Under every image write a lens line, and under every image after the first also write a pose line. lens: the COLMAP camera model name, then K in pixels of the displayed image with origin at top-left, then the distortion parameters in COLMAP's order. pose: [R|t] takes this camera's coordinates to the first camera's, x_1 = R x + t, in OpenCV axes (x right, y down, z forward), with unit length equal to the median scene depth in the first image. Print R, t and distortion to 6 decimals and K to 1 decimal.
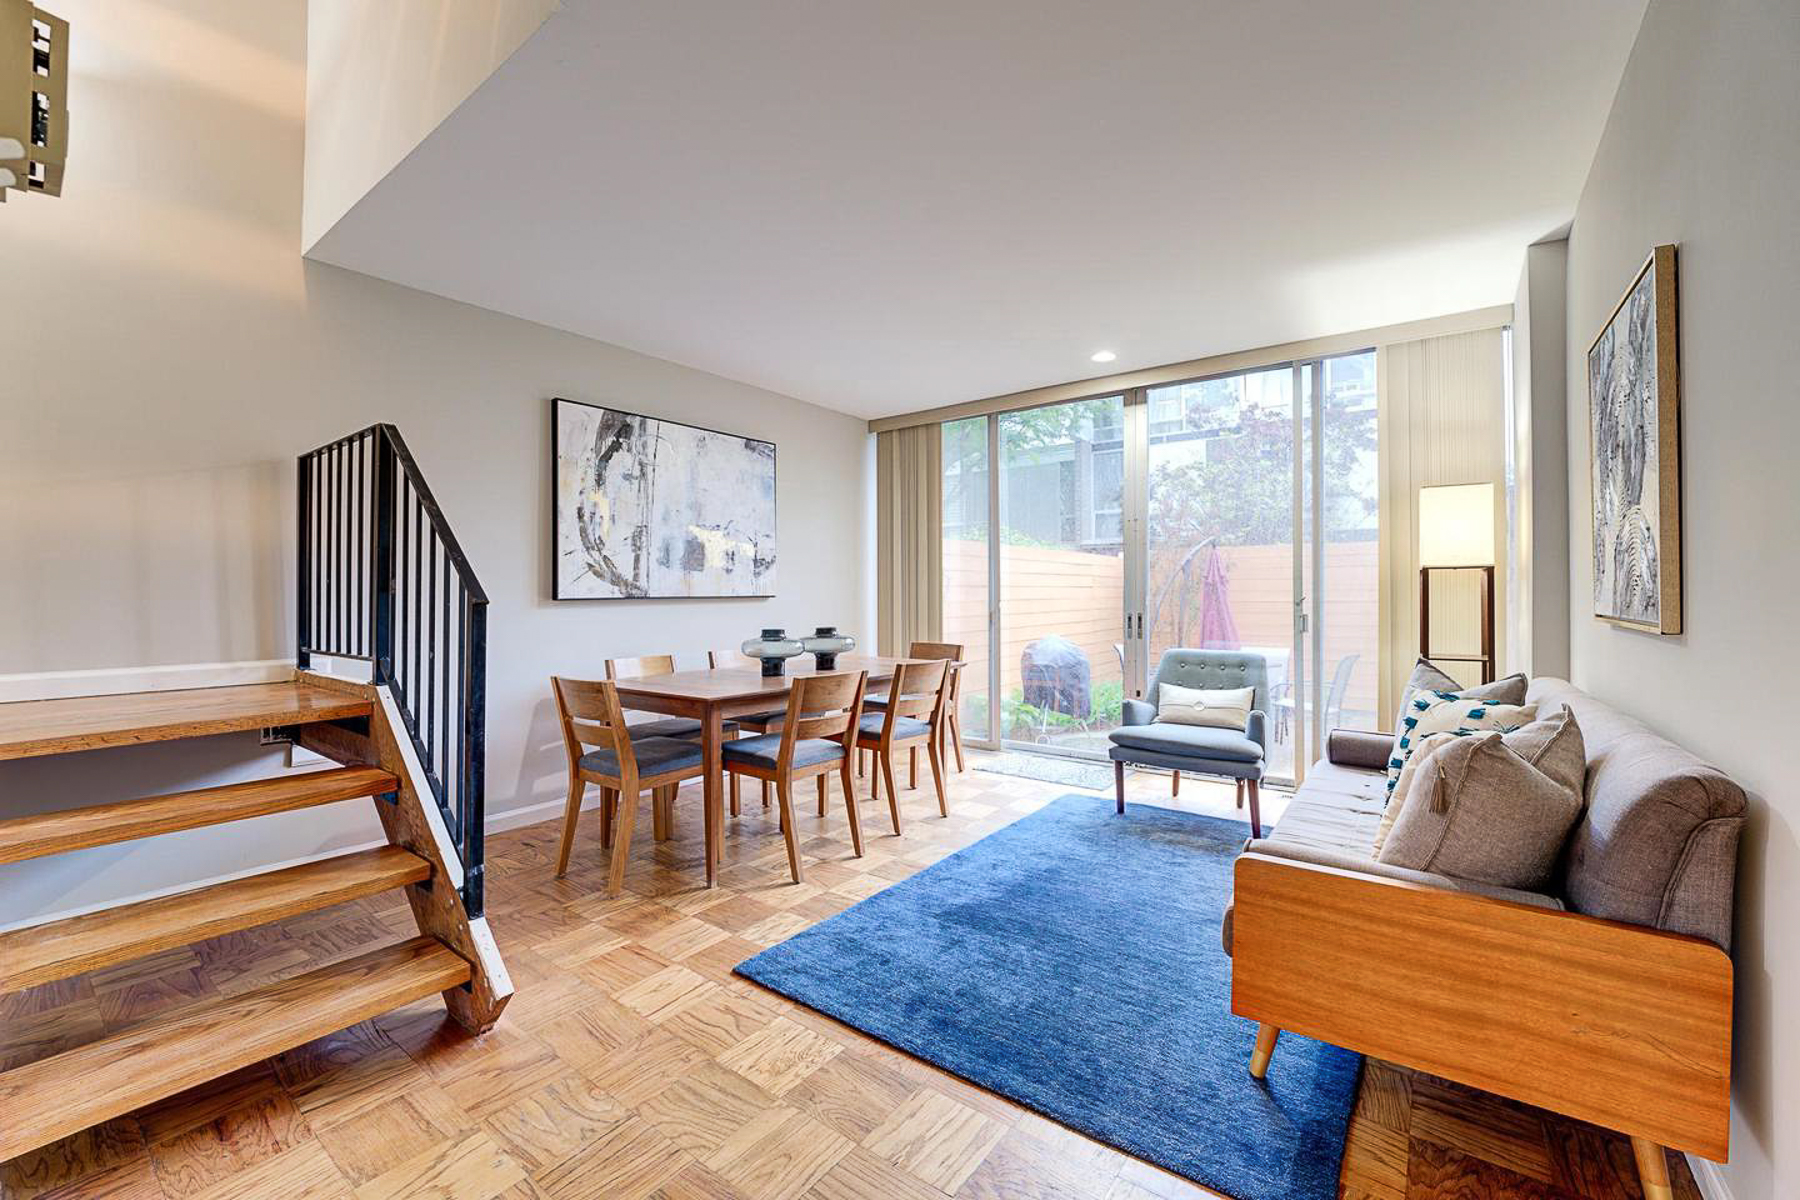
lens RADIAL K [[732.7, 0, 907.2], [0, 732.7, 589.2], [0, 0, 1]] dist [-0.016612, 0.000040]
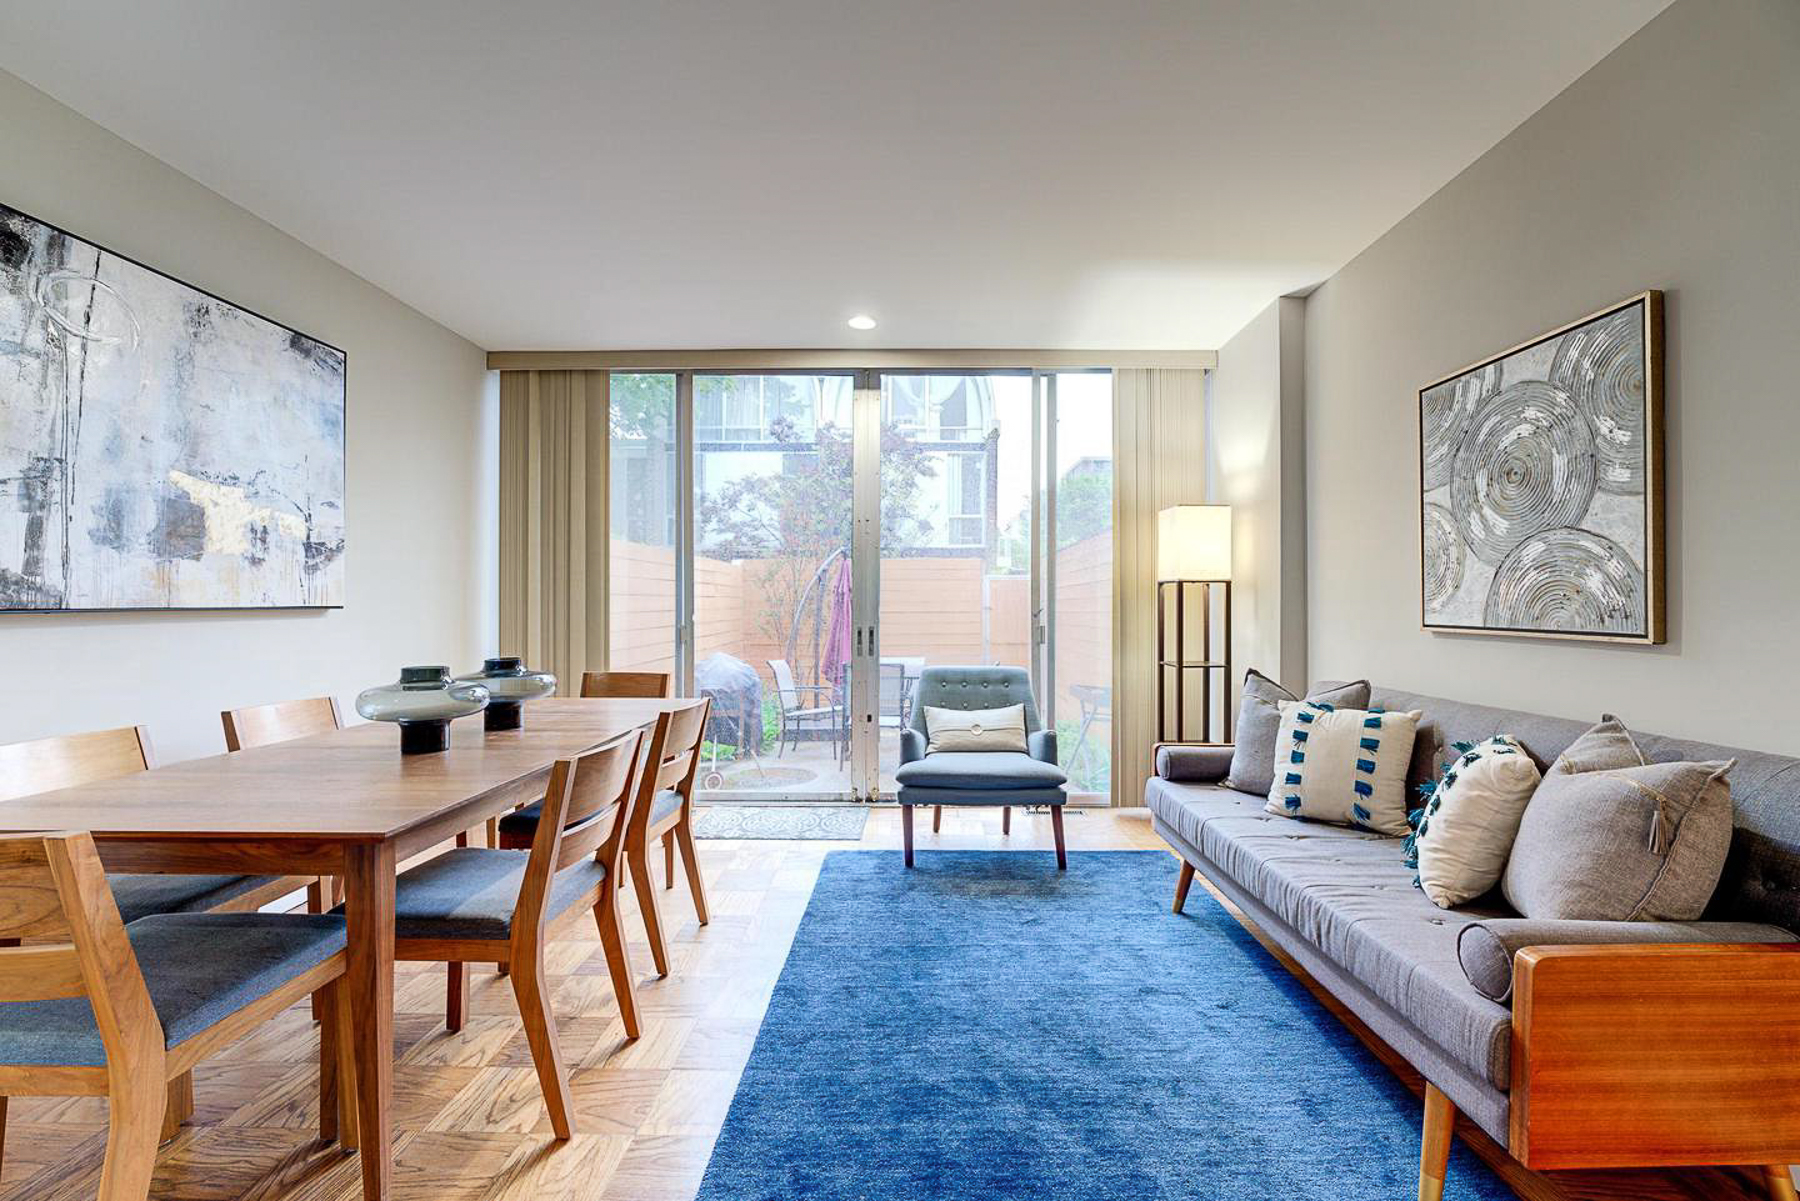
lens RADIAL K [[744.8, 0, 943.7], [0, 744.8, 599.3], [0, 0, 1]] dist [-0.018593, 0.000284]
pose [[0.804014, 0.006994, 0.594569, -0.177264], [-0.006637, 0.999974, -0.002788, 0.002072], [-0.594573, -0.001704, 0.804040, 0.281731]]
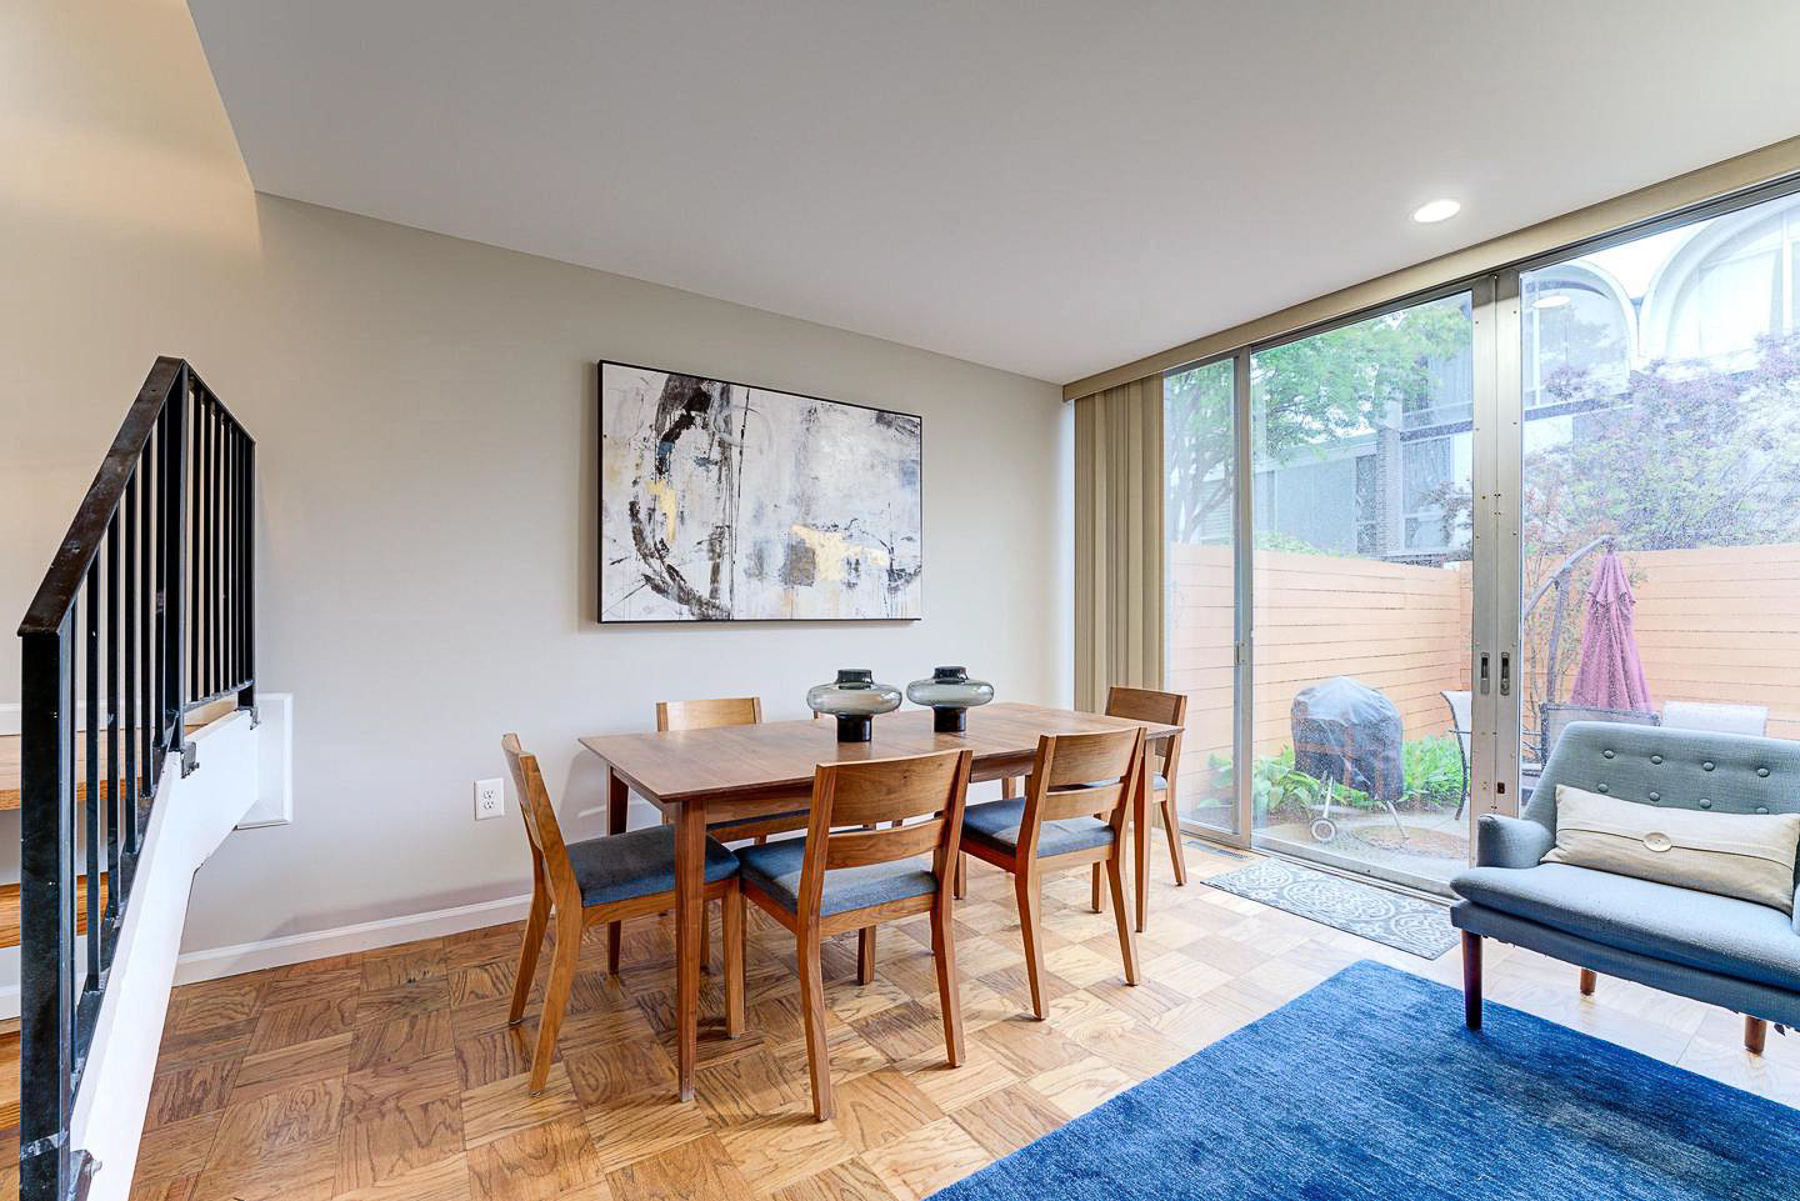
lens RADIAL K [[747.8, 0, 893.5], [0, 747.8, 612.3], [0, 0, 1]] dist [-0.029573, 0.004506]
pose [[0.938249, 0.004568, -0.345930, 0.072832], [-0.003599, 0.999988, 0.003443, -0.000148], [0.345941, -0.001985, 0.938254, 0.335476]]
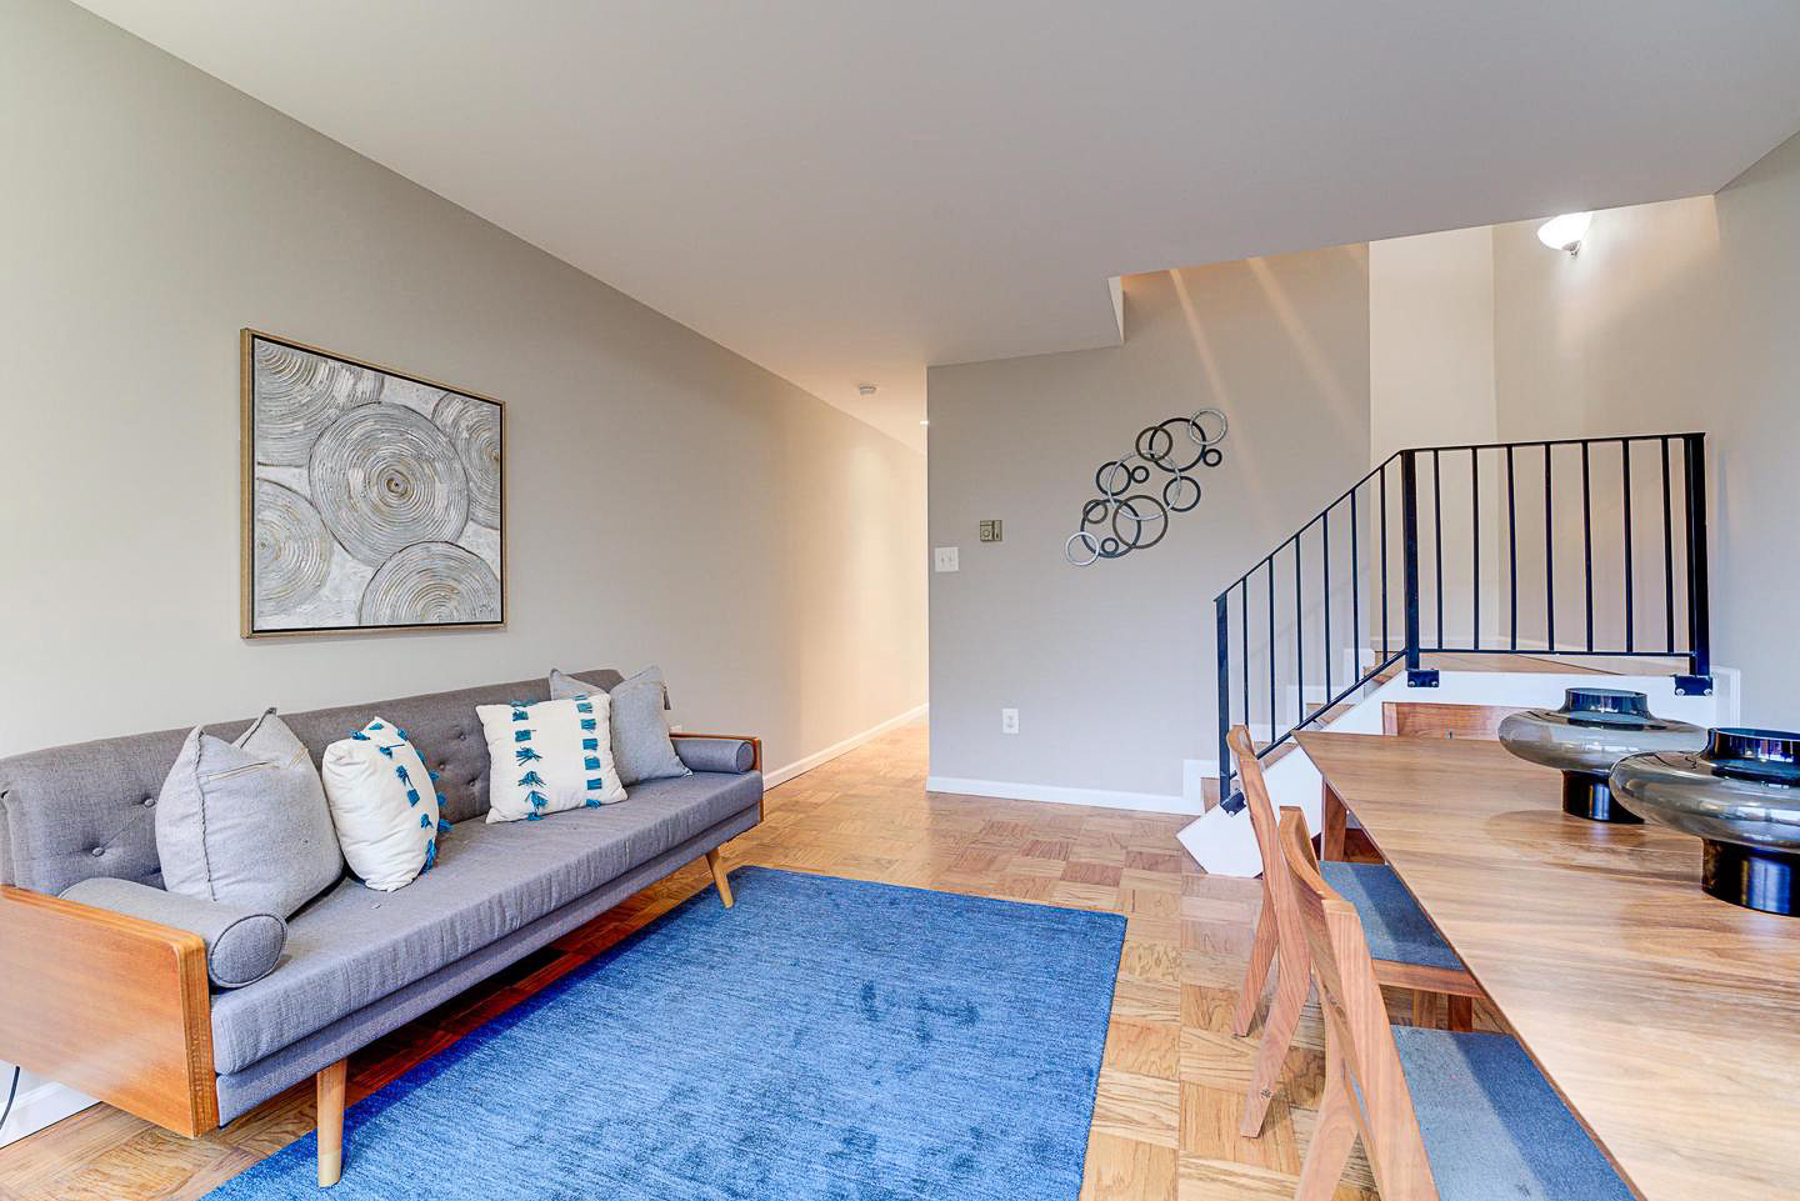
lens RADIAL K [[732.7, 0, 907.2], [0, 732.7, 589.7], [0, 0, 1]] dist [-0.016612, 0.000040]
pose [[-0.963261, 0.004296, -0.268533, 0.233731], [0.006285, 0.999959, -0.006546, -0.002449], [0.268494, -0.007993, -0.963248, 1.138994]]
